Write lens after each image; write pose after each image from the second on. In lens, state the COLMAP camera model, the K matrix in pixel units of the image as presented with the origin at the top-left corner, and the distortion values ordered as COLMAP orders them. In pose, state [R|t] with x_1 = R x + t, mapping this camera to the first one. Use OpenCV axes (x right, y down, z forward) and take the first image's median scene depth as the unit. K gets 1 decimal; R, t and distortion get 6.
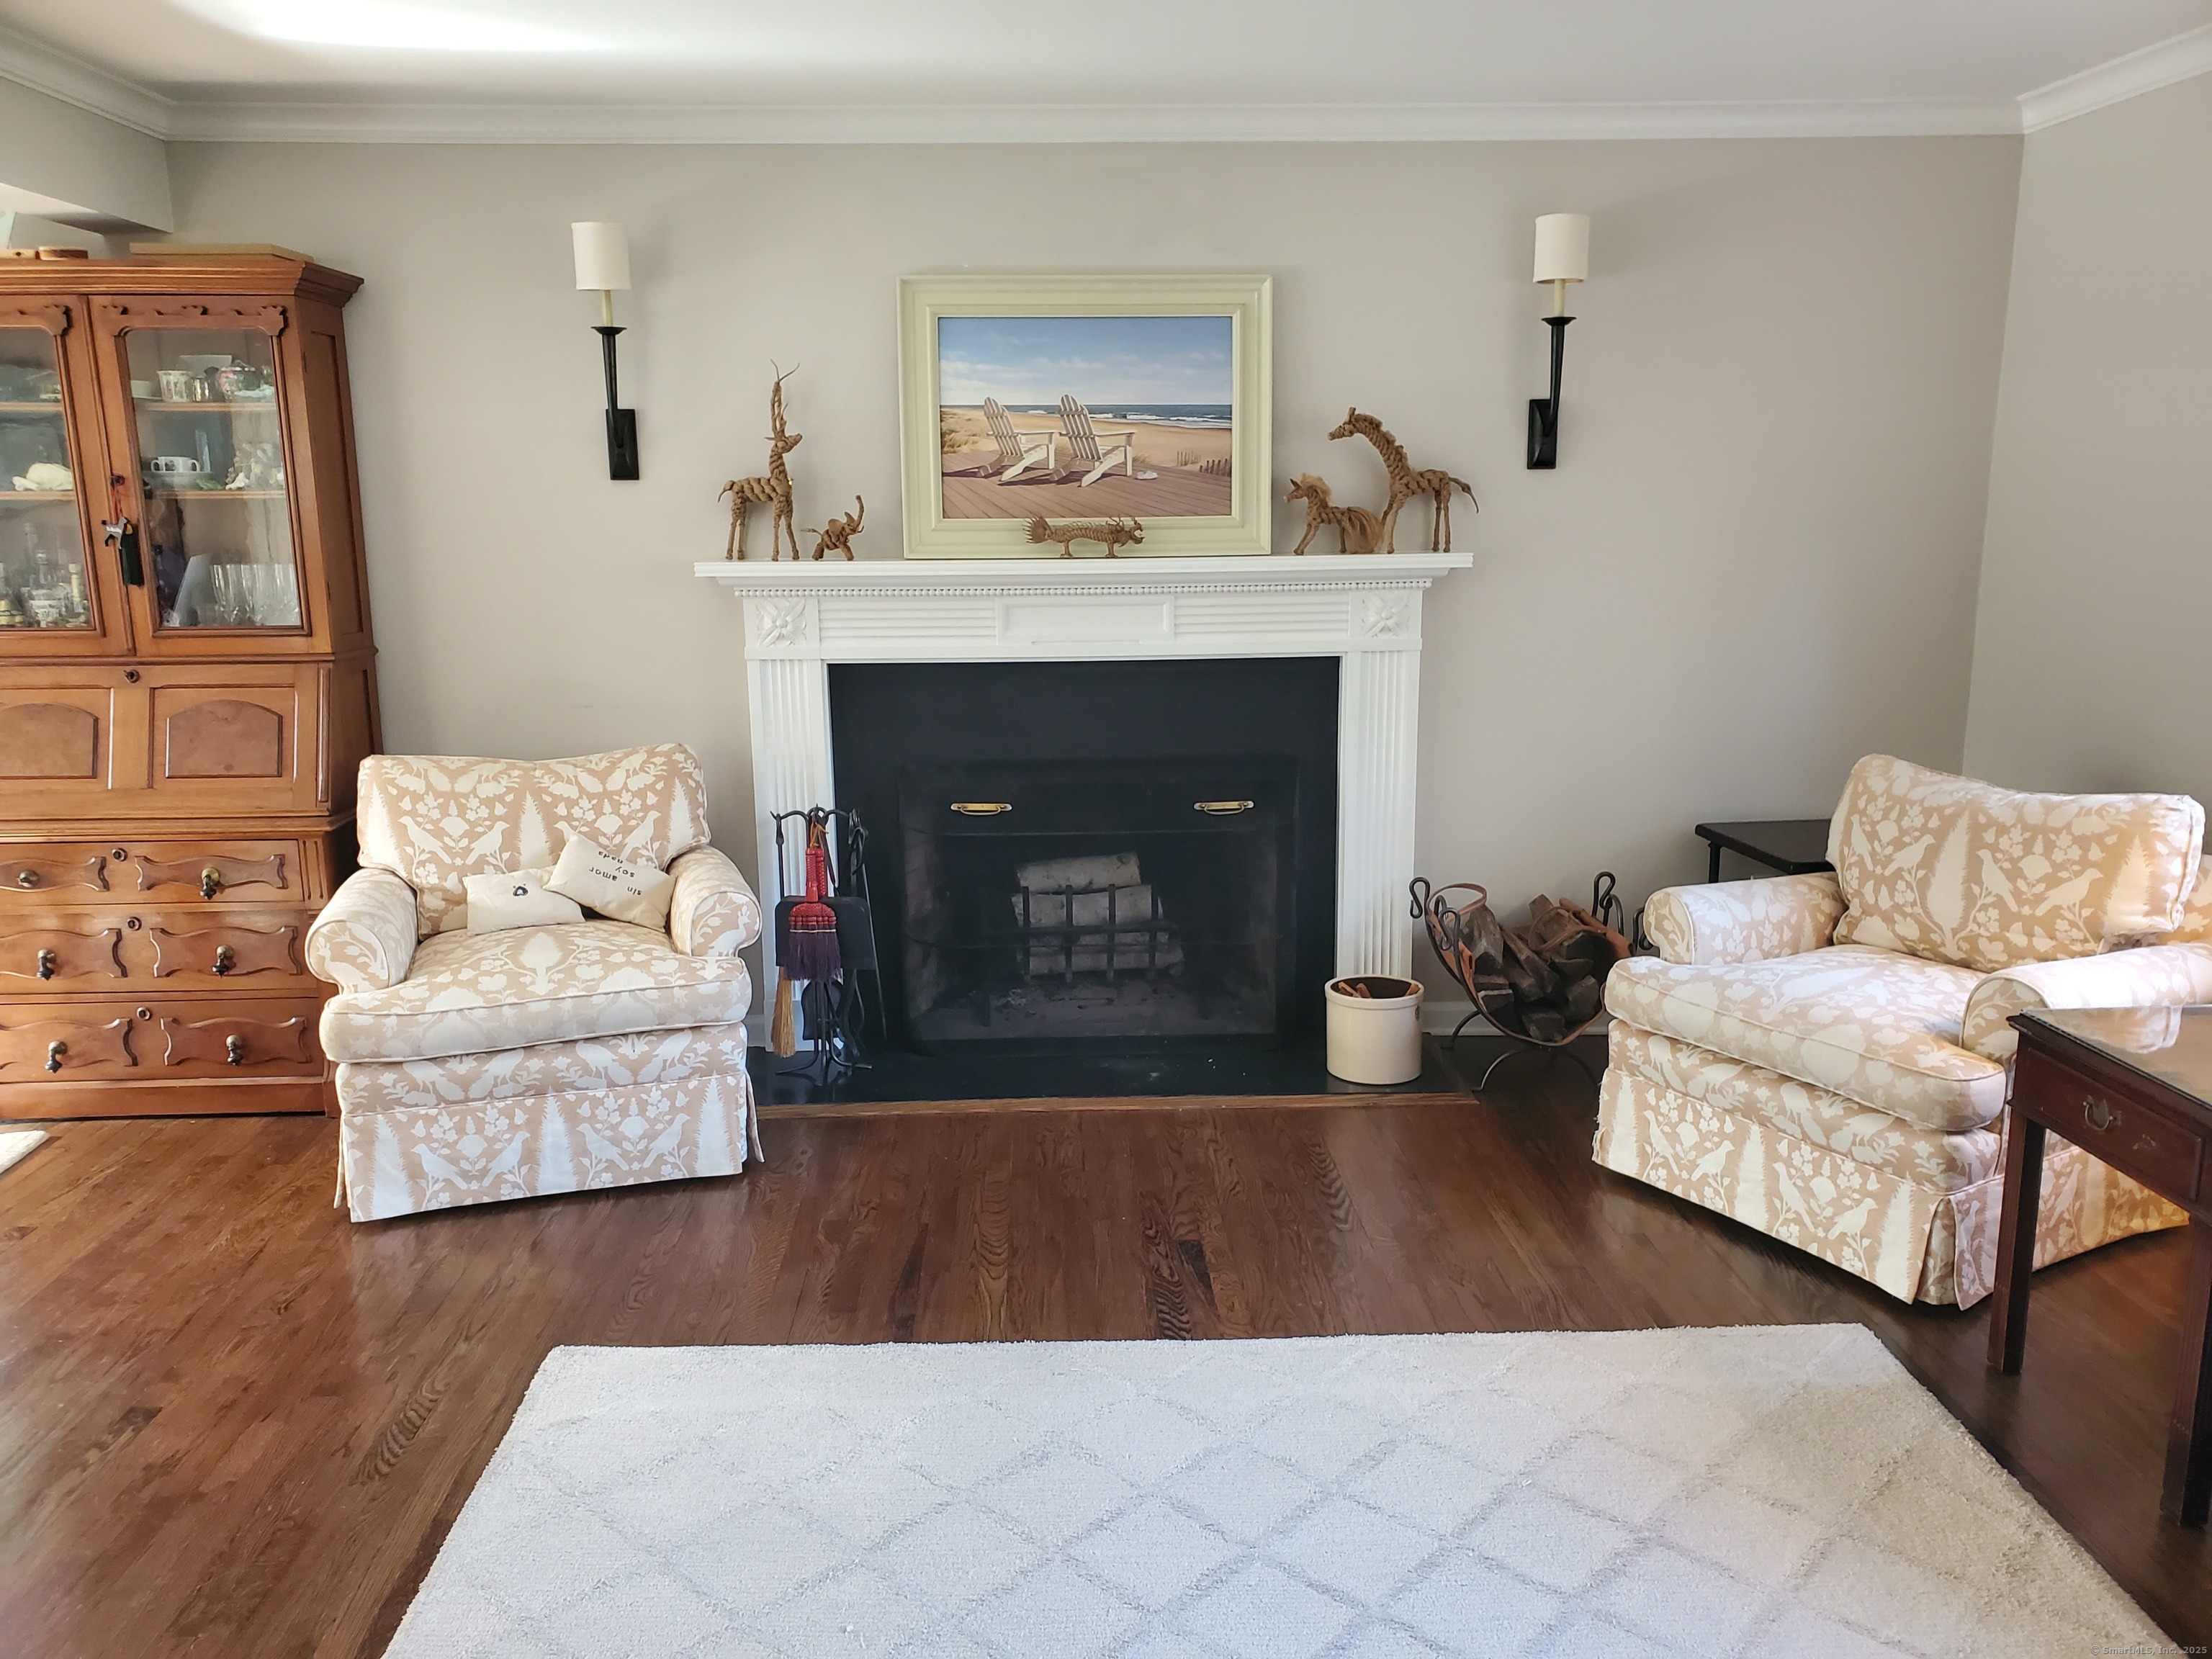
lens RADIAL K [[1724.8, 0, 1093.2], [0, 1724.8, 849.1], [0, 0, 1]] dist [0.008660, 0.009797]
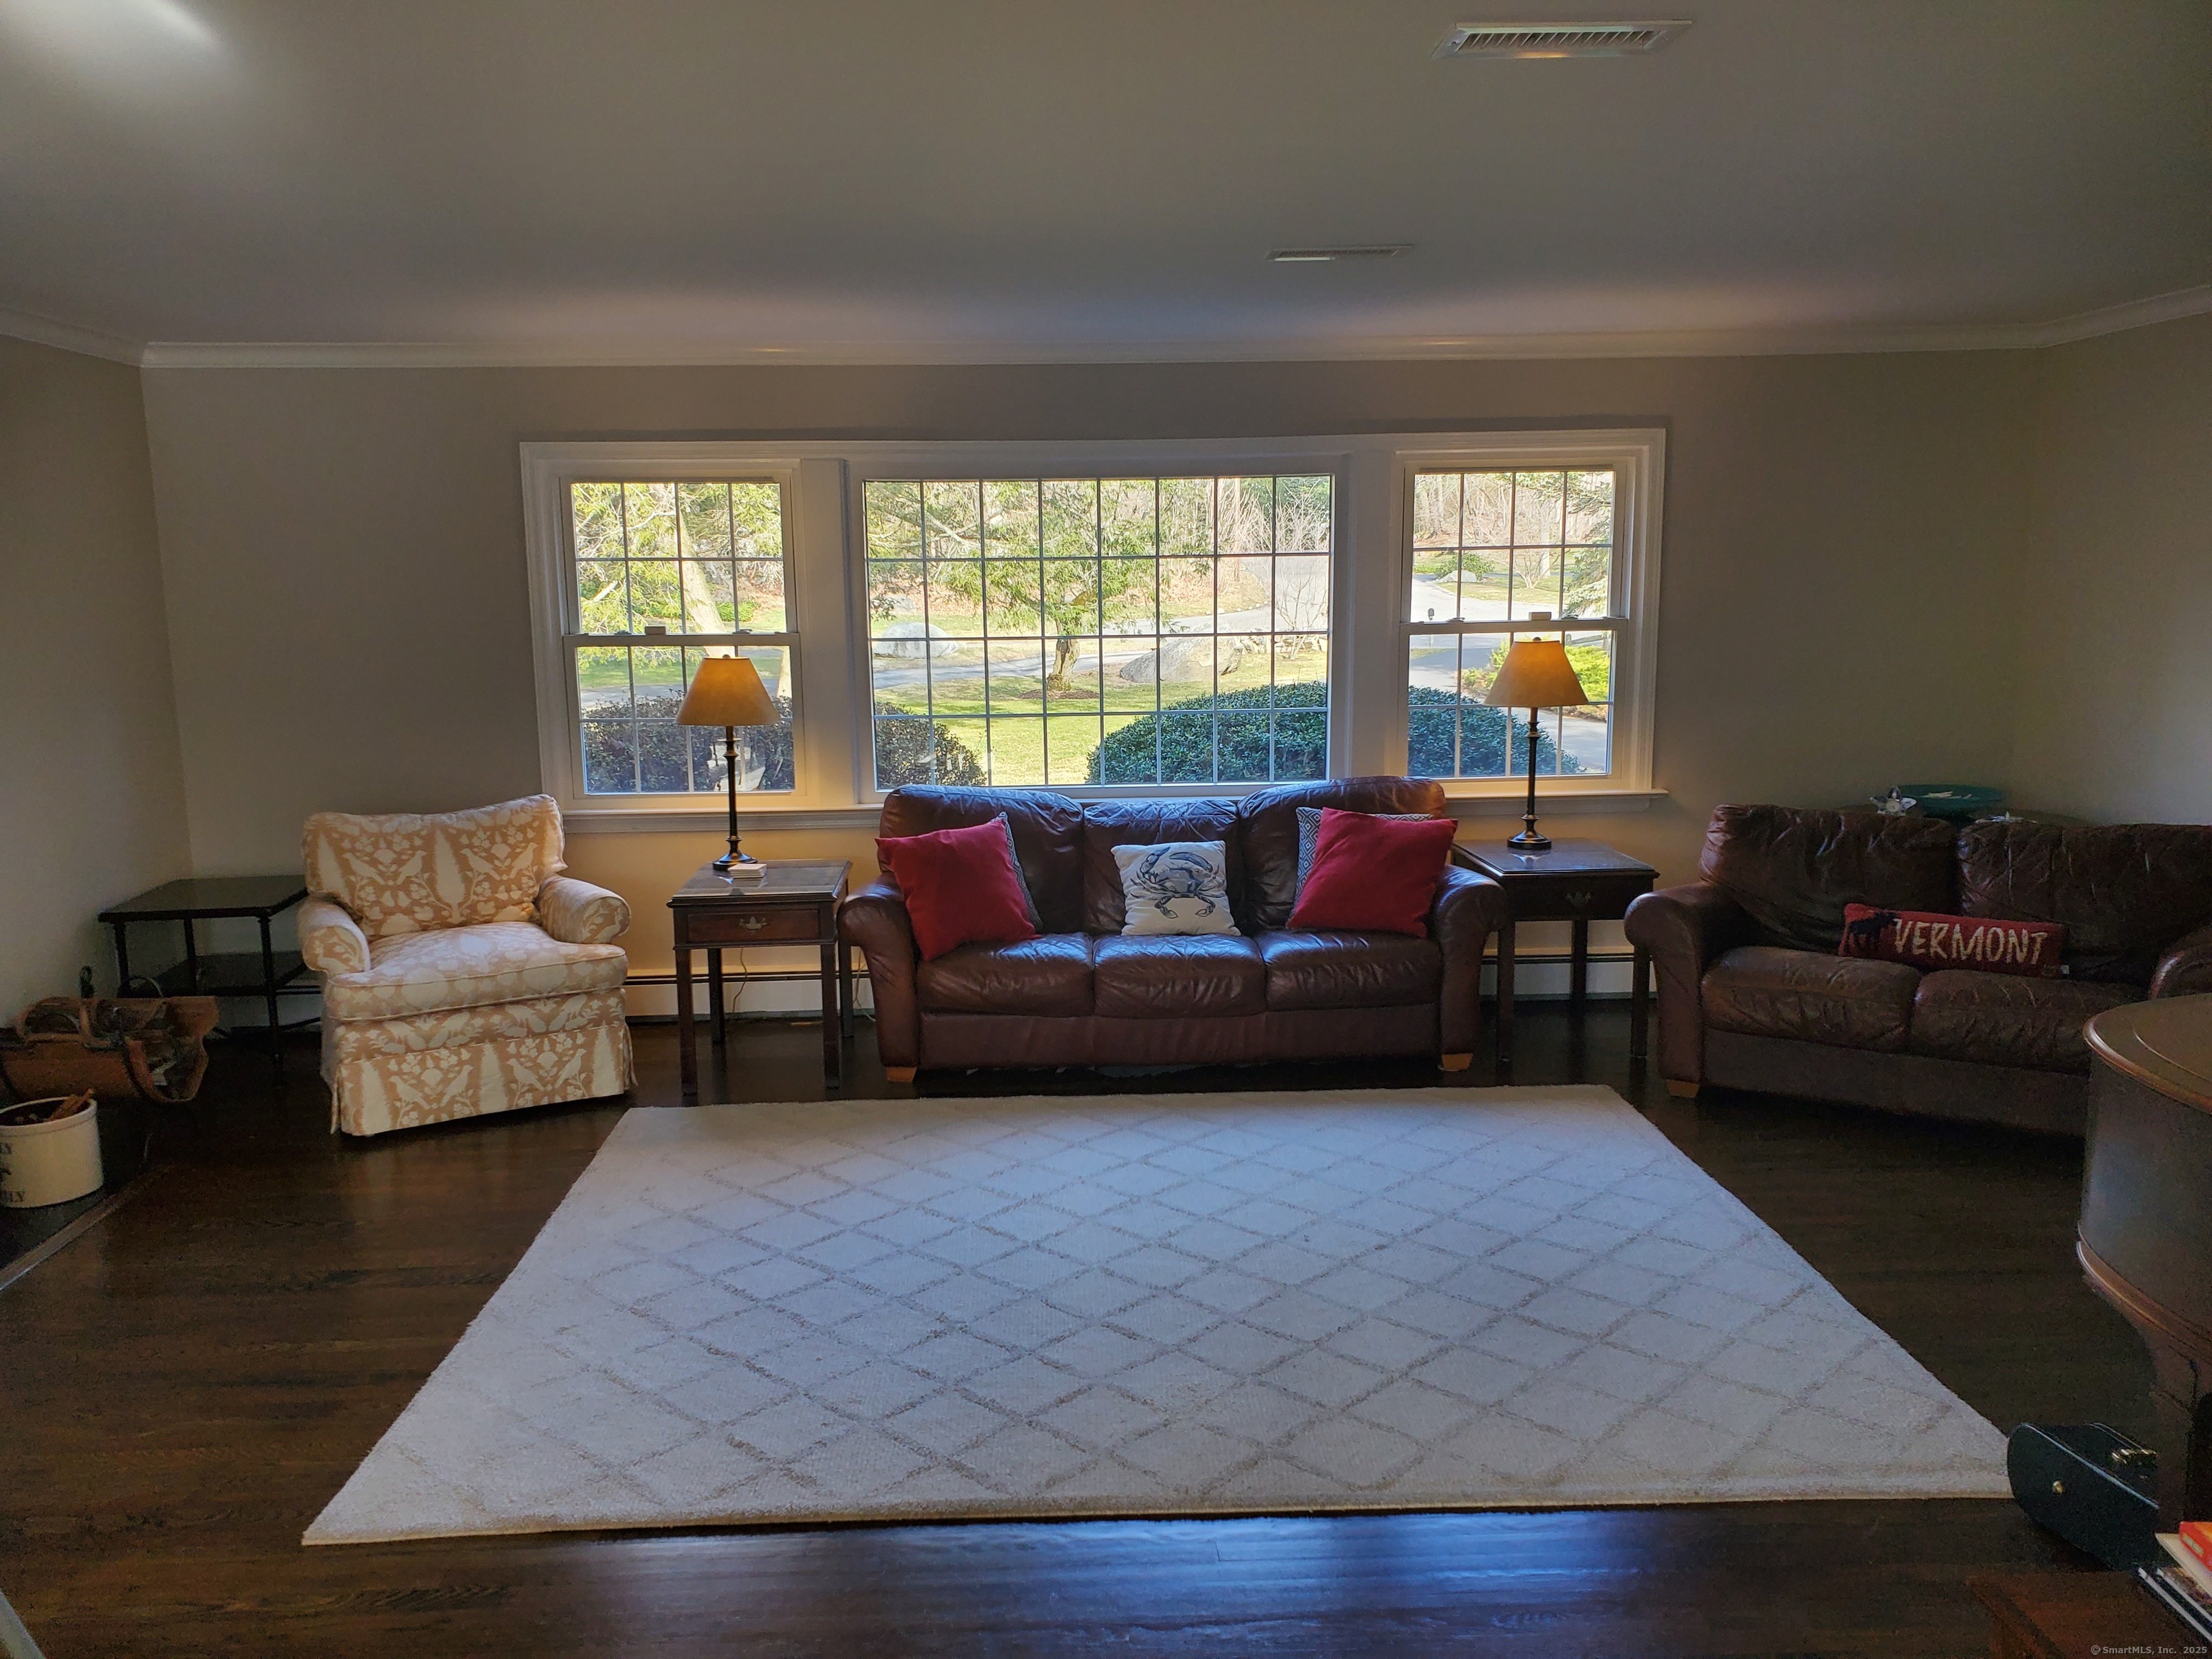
lens RADIAL K [[1732.6, 0, 1106.0], [0, 1732.6, 829.5], [0, 0, 1]] dist [0.182241, -0.646585]
pose [[-0.028025, -0.138598, 0.989952, -1.020161], [0.214962, 0.966335, 0.141377, -0.110396], [-0.976220, 0.216764, 0.002711, 0.393159]]
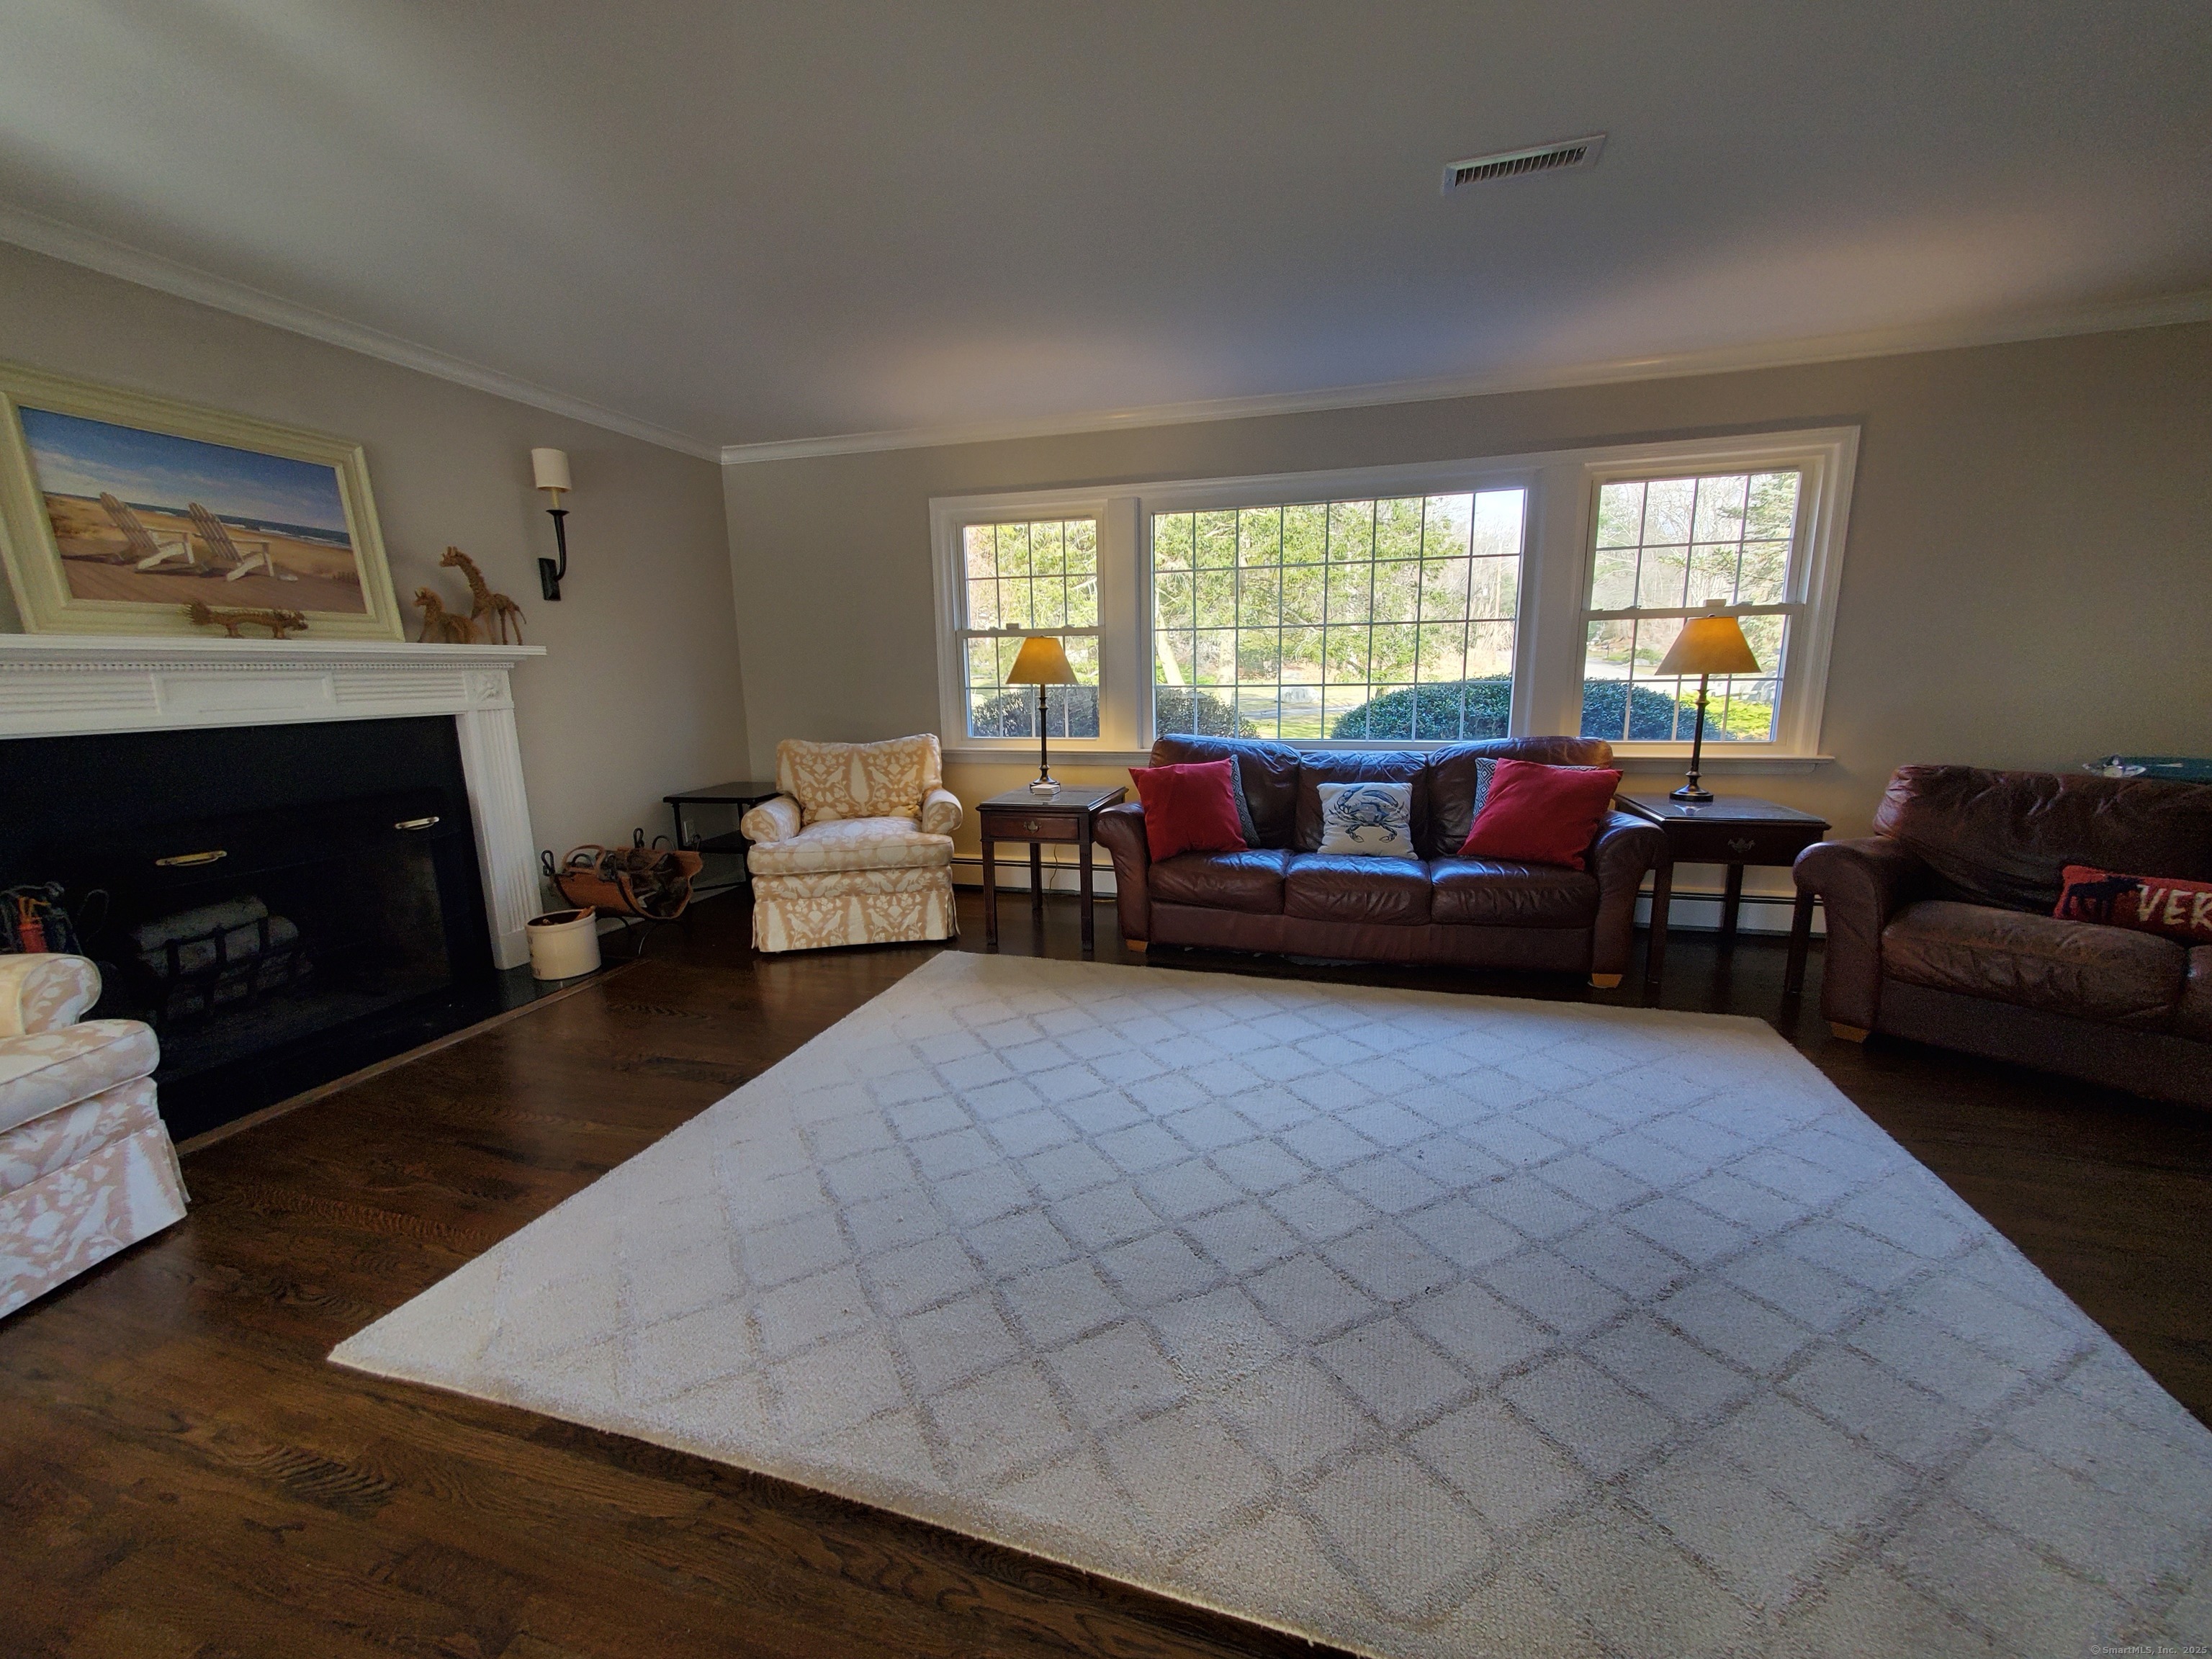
lens RADIAL K [[880.7, 0, 1110.1], [0, 880.7, 833.2], [0, 0, 1]] dist [0.002171, -0.000371]
pose [[0.301570, -0.167893, 0.938545, -0.503617], [0.206133, 0.972574, 0.107747, 0.025321], [-0.930895, 0.160972, 0.327908, 0.292302]]
